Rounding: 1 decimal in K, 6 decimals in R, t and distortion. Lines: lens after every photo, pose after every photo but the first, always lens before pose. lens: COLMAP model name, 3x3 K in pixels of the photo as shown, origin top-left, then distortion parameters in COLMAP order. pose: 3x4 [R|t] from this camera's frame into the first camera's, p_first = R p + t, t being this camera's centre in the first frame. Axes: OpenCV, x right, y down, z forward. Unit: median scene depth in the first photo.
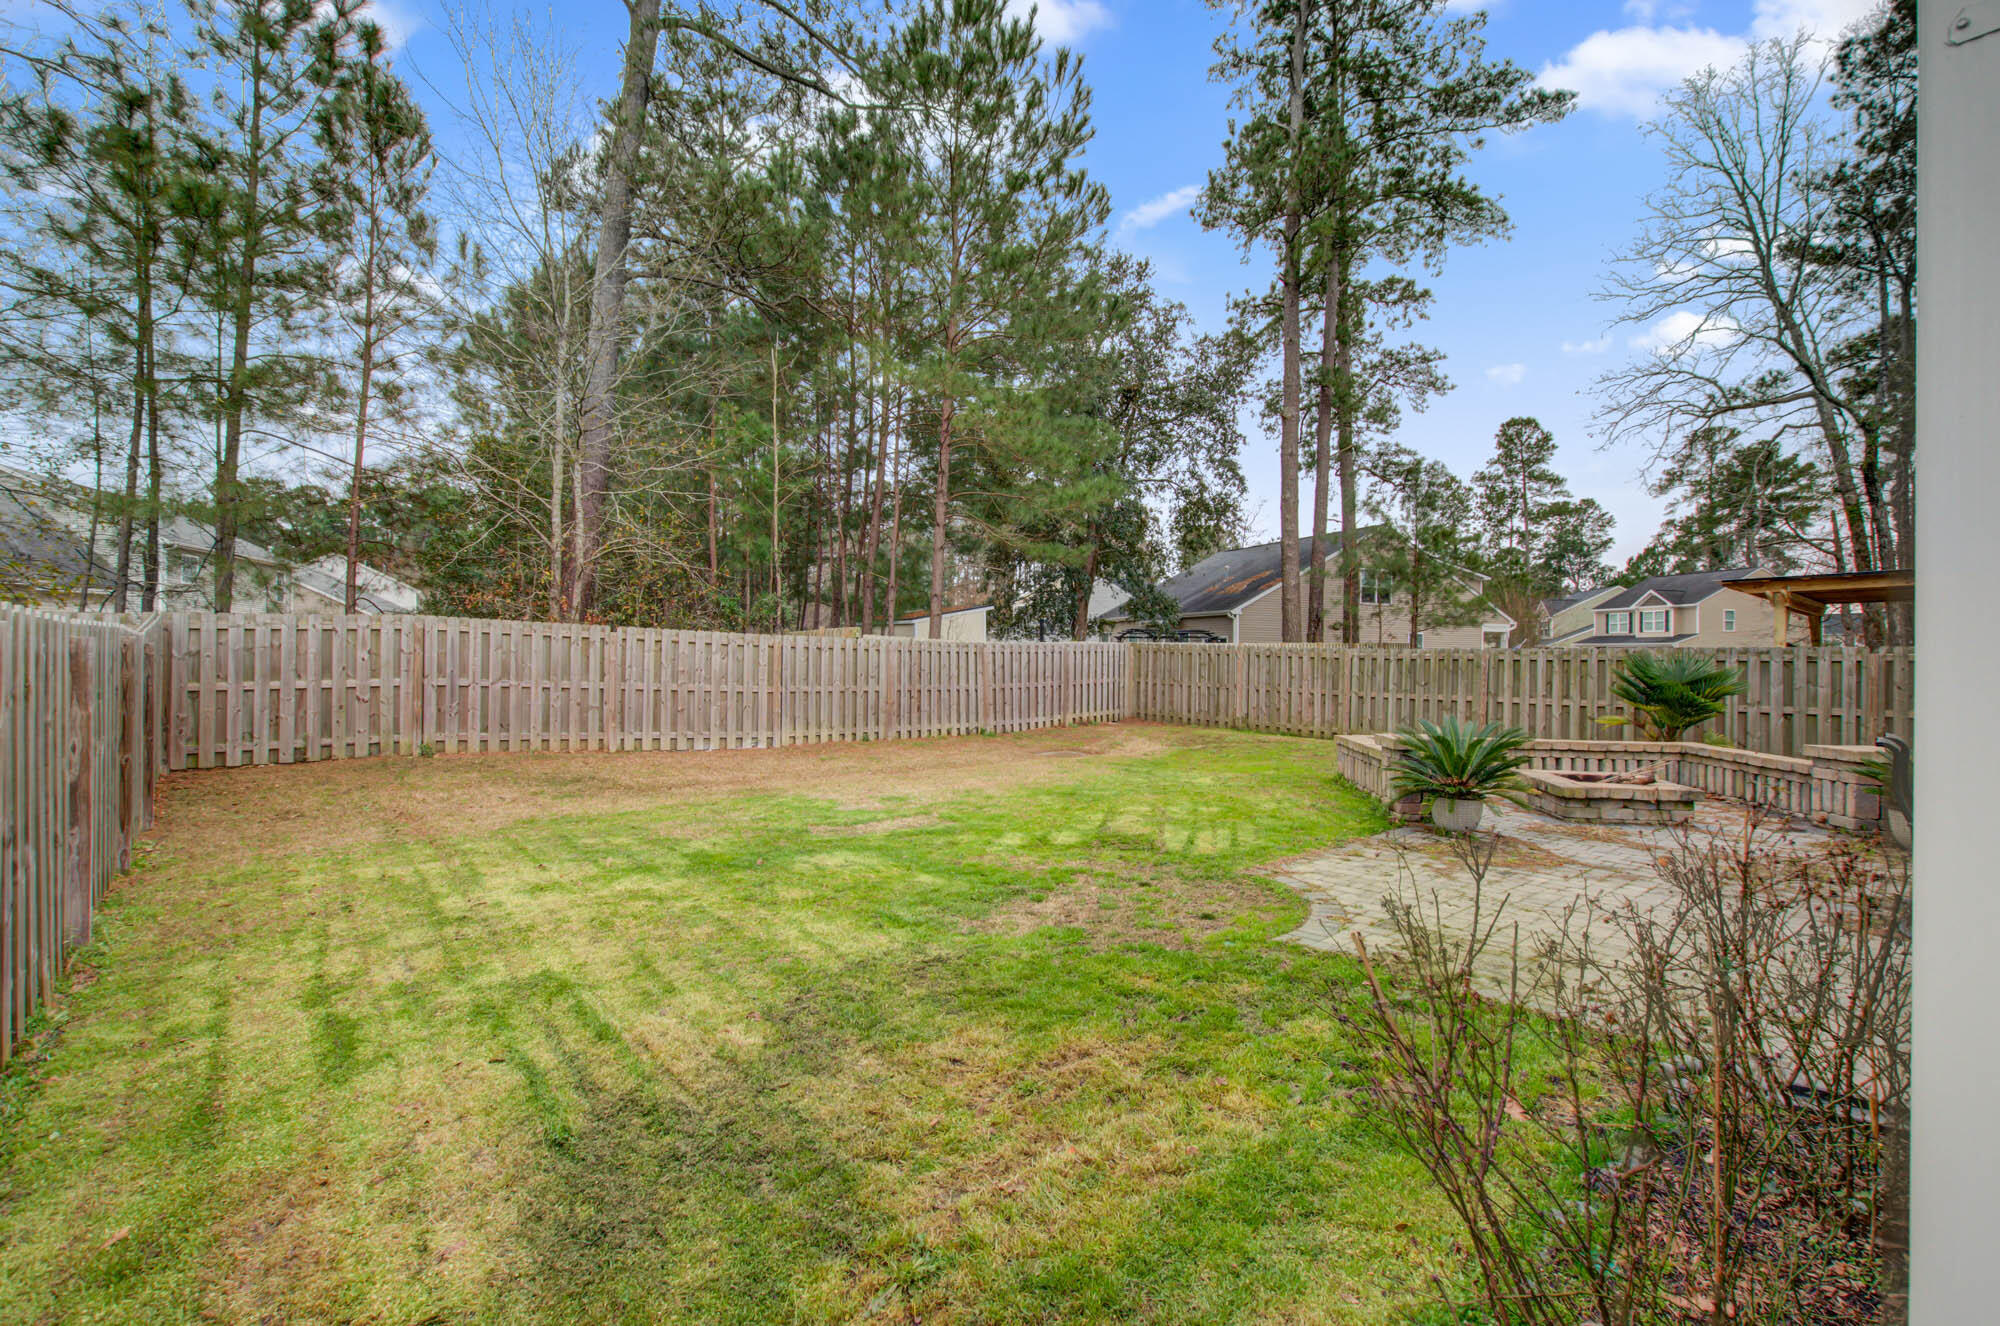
lens RADIAL K [[868.8, 0, 1008.9], [0, 868.8, 651.1], [0, 0, 1]] dist [0.006057, -0.002240]
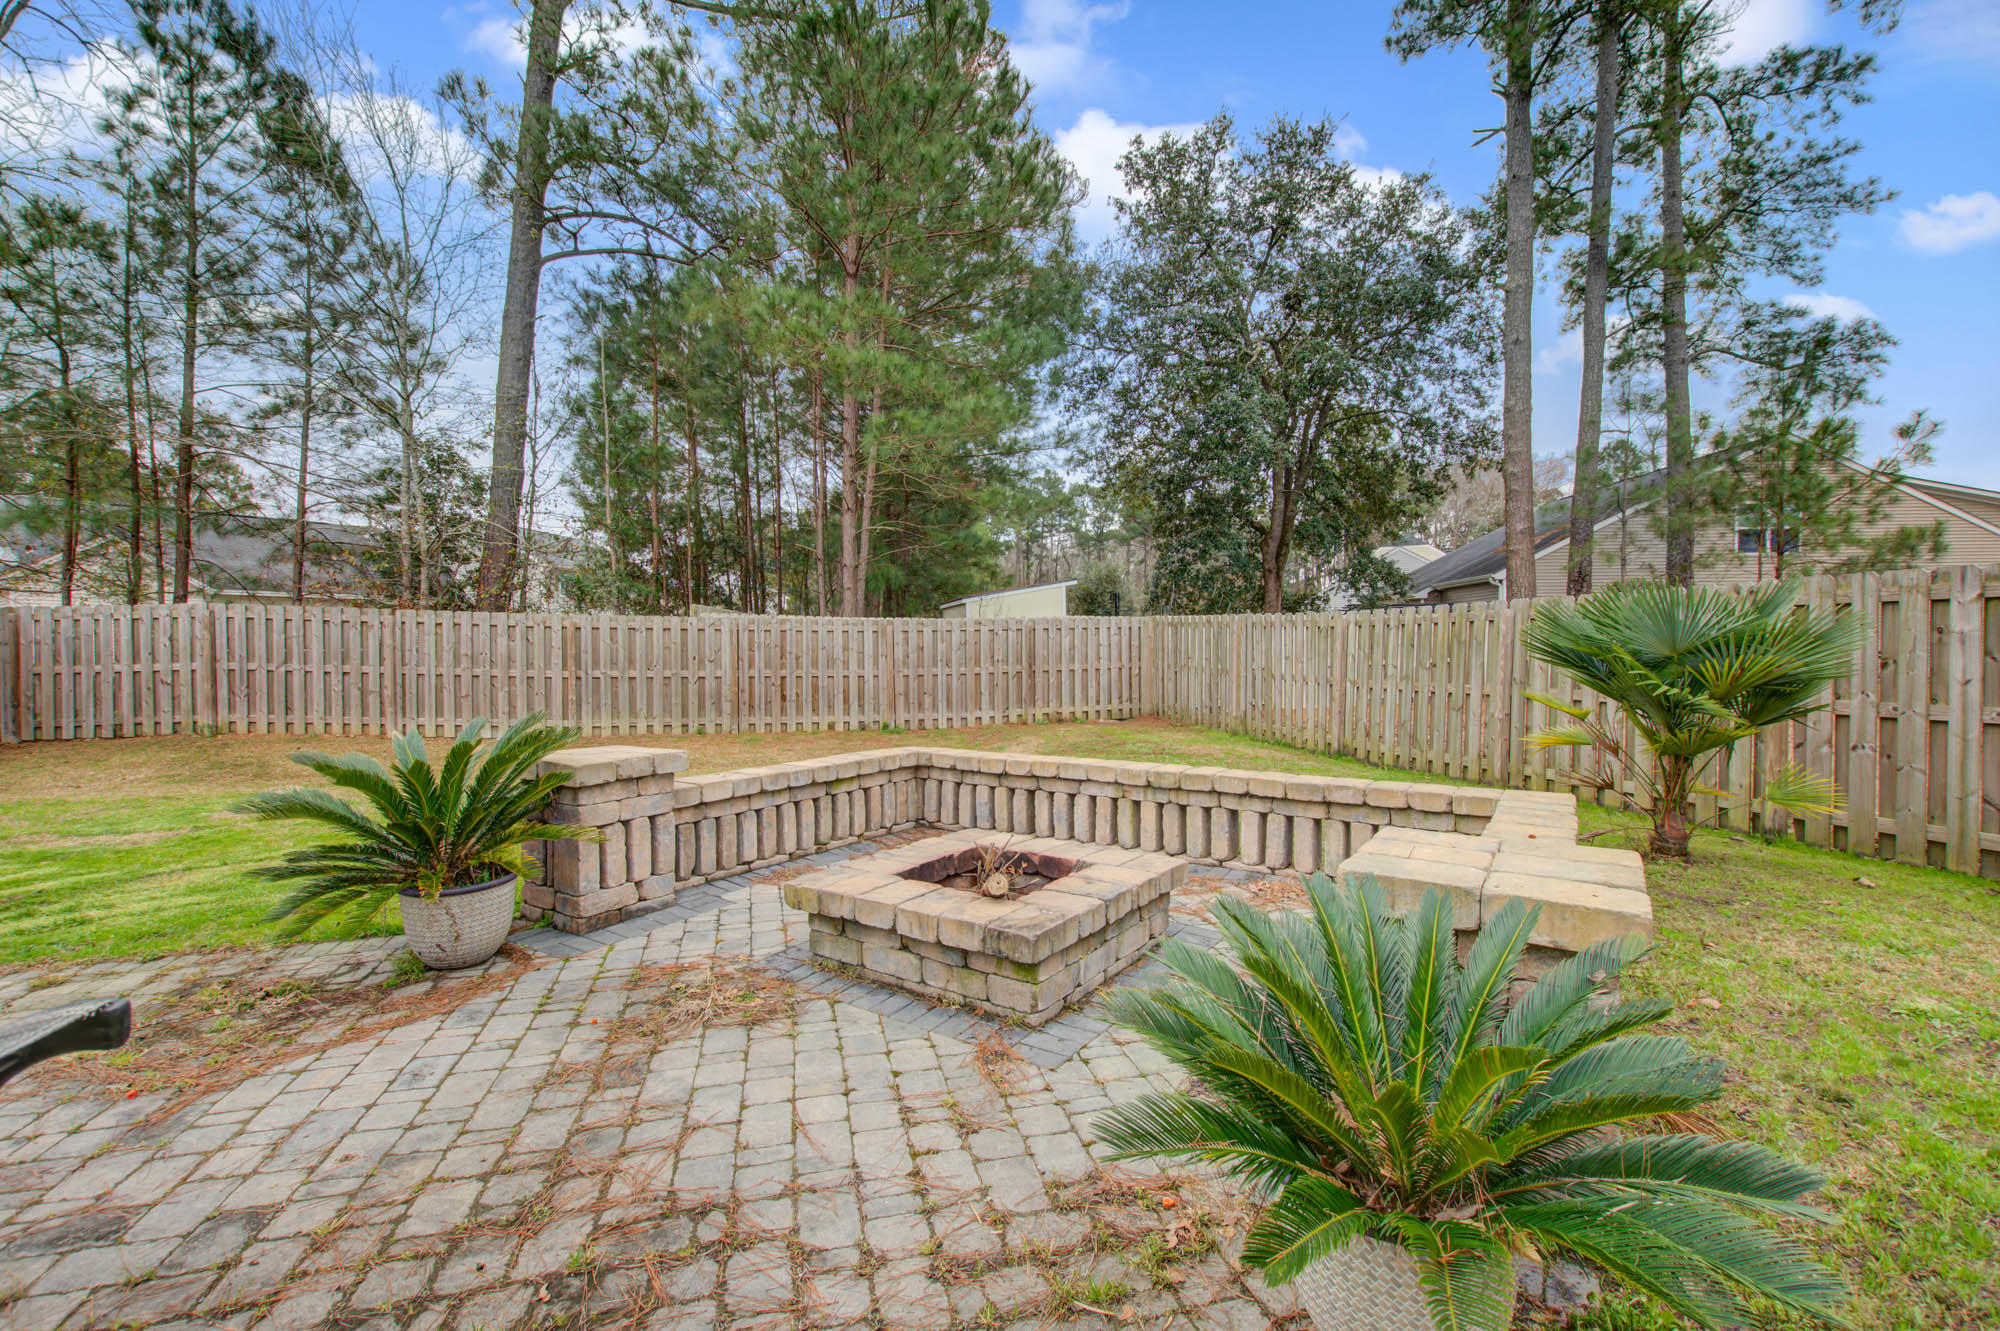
lens RADIAL K [[868.8, 0, 999.2], [0, 868.8, 657.0], [0, 0, 1]] dist [0.006057, -0.002240]
pose [[0.894617, -0.009930, -0.446723, 0.608752], [0.016652, 0.999799, 0.011124, 0.025840], [0.446523, -0.017391, 0.894603, 0.429128]]
